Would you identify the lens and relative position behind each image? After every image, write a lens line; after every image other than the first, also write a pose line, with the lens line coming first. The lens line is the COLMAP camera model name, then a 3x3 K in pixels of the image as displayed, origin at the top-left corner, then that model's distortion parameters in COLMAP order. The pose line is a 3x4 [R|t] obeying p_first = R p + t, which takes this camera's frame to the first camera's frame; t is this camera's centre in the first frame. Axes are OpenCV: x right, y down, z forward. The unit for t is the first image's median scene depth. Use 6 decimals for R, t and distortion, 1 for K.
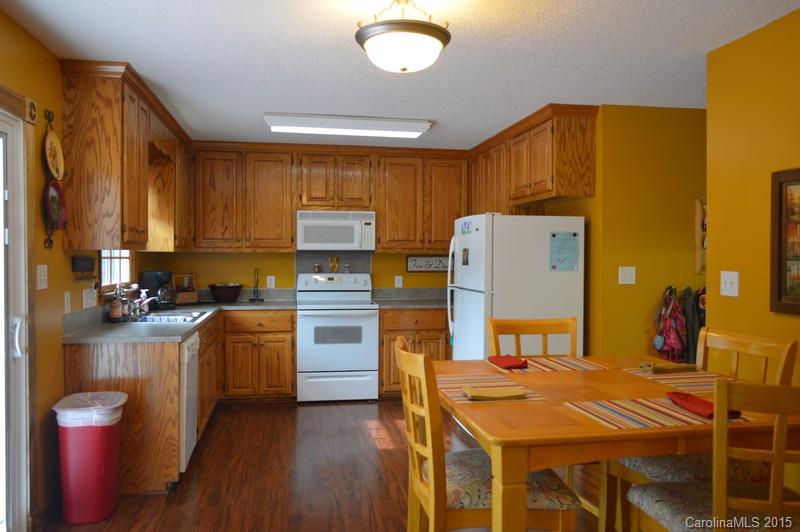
lens RADIAL K [[630.9, 0, 400.0], [0, 630.9, 266.0], [0, 0, 1]] dist [-0.006736, -0.009178]
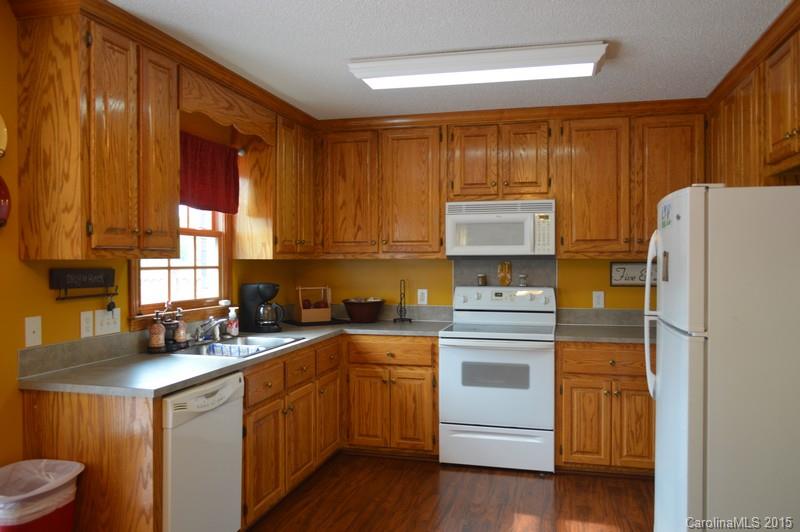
lens RADIAL K [[630.9, 0, 400.0], [0, 630.9, 266.0], [0, 0, 1]] dist [-0.006736, -0.009178]
pose [[0.908920, -0.000364, -0.416970, 0.099968], [-0.001928, 0.999985, -0.005078, -0.009400], [0.416966, 0.005420, 0.908906, 0.310500]]
